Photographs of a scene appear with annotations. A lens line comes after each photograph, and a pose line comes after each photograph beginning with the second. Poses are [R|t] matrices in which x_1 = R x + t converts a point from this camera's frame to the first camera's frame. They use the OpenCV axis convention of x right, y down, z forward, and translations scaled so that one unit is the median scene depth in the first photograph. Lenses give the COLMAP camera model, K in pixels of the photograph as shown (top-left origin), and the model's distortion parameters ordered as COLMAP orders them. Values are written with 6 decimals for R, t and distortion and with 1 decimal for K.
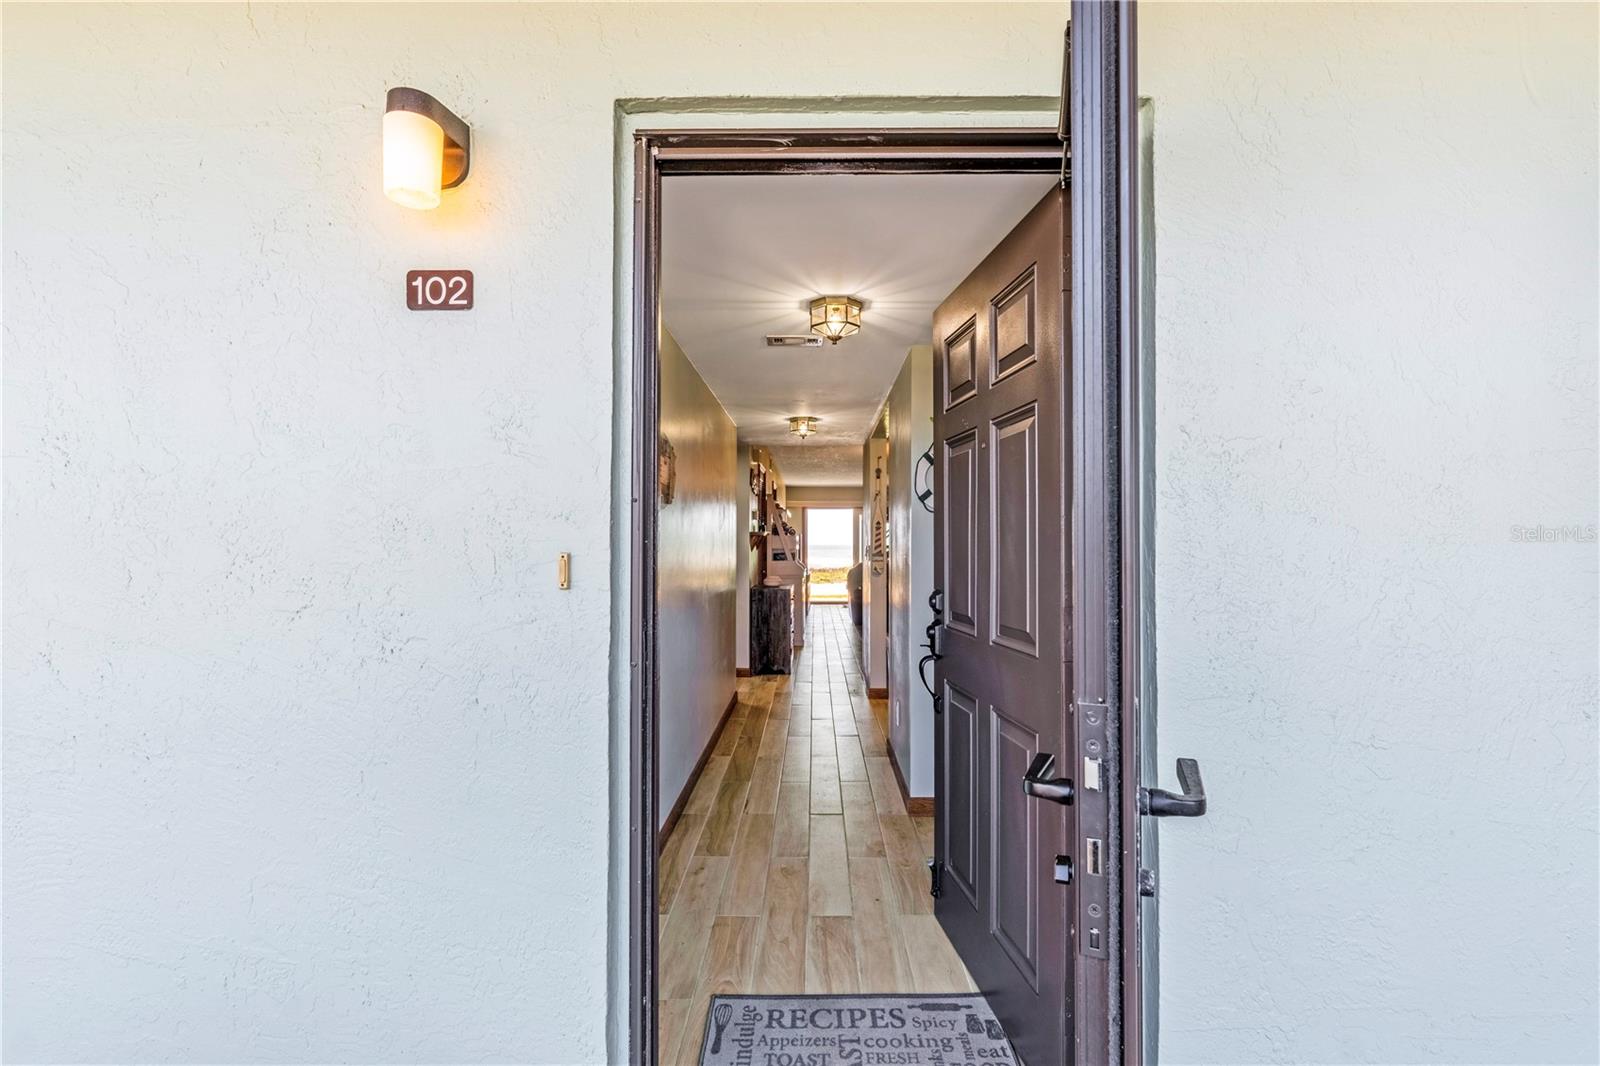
lens RADIAL K [[739.7, 0, 800.1], [0, 739.7, 529.8], [0, 0, 1]] dist [-0.009300, 0.000801]
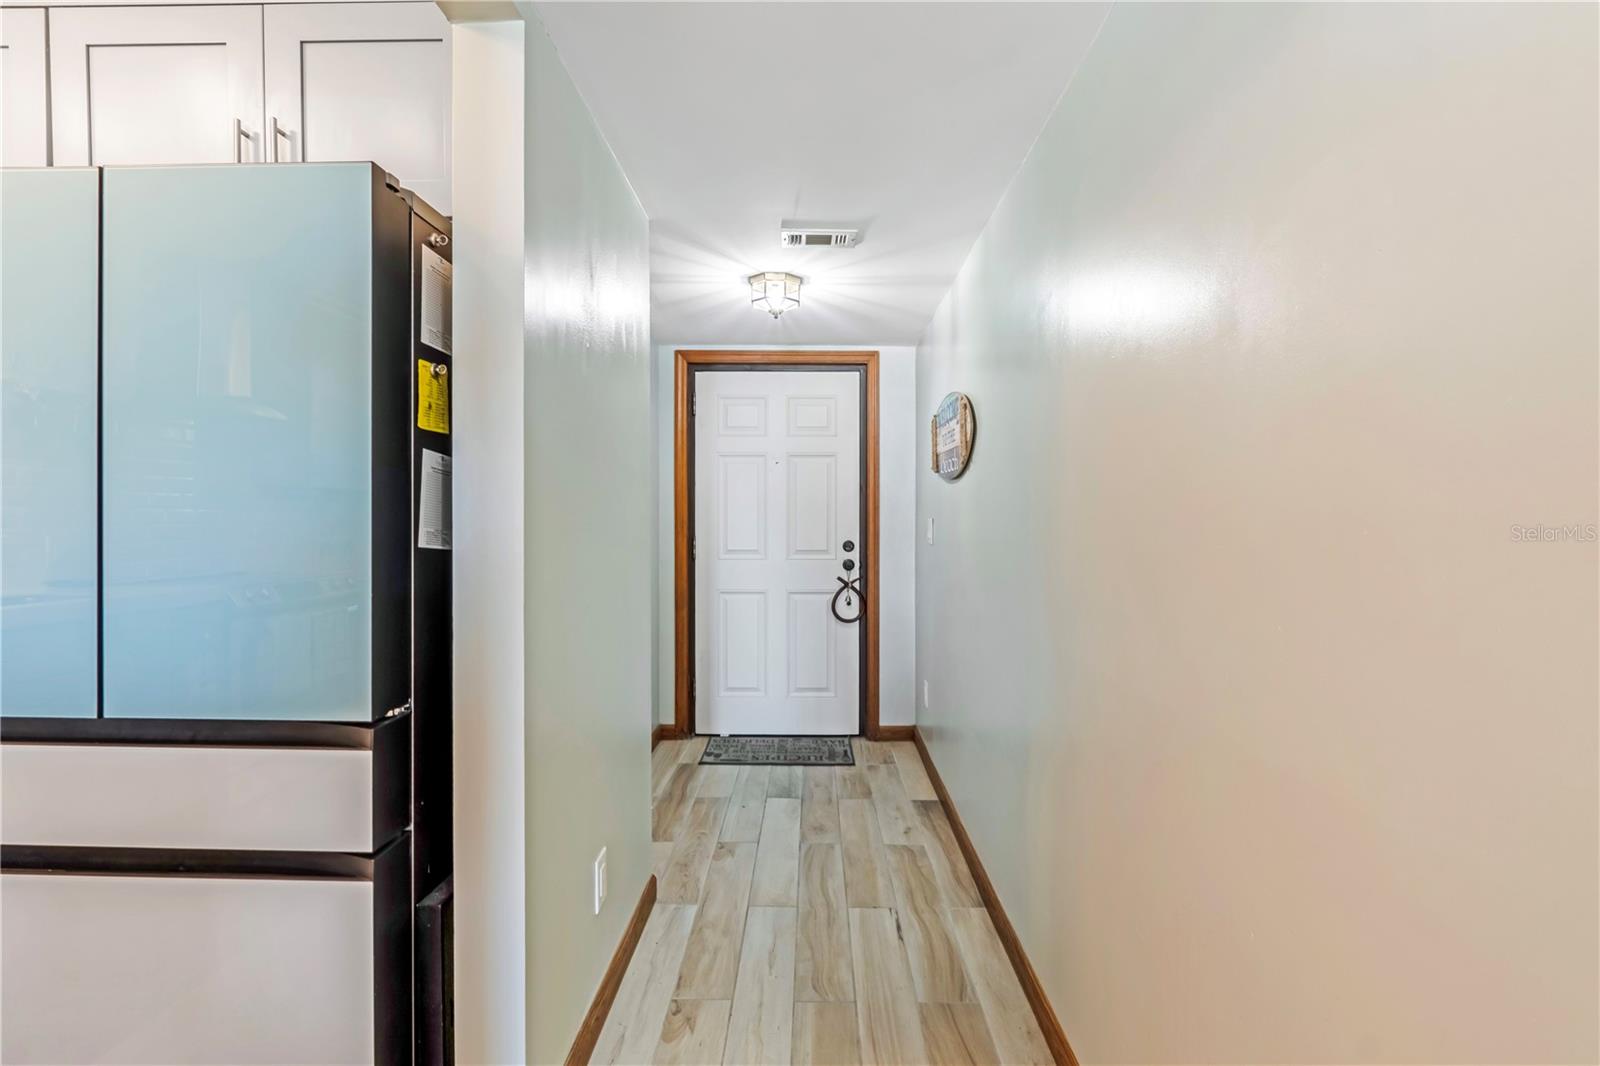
lens RADIAL K [[739.7, 0, 796.6], [0, 739.7, 534.9], [0, 0, 1]] dist [-0.009300, 0.000801]
pose [[-0.999999, 0.001620, 0.000350, 0.015317], [0.001621, 0.999994, 0.002925, 0.049083], [-0.000345, 0.002926, -0.999996, 1.997687]]
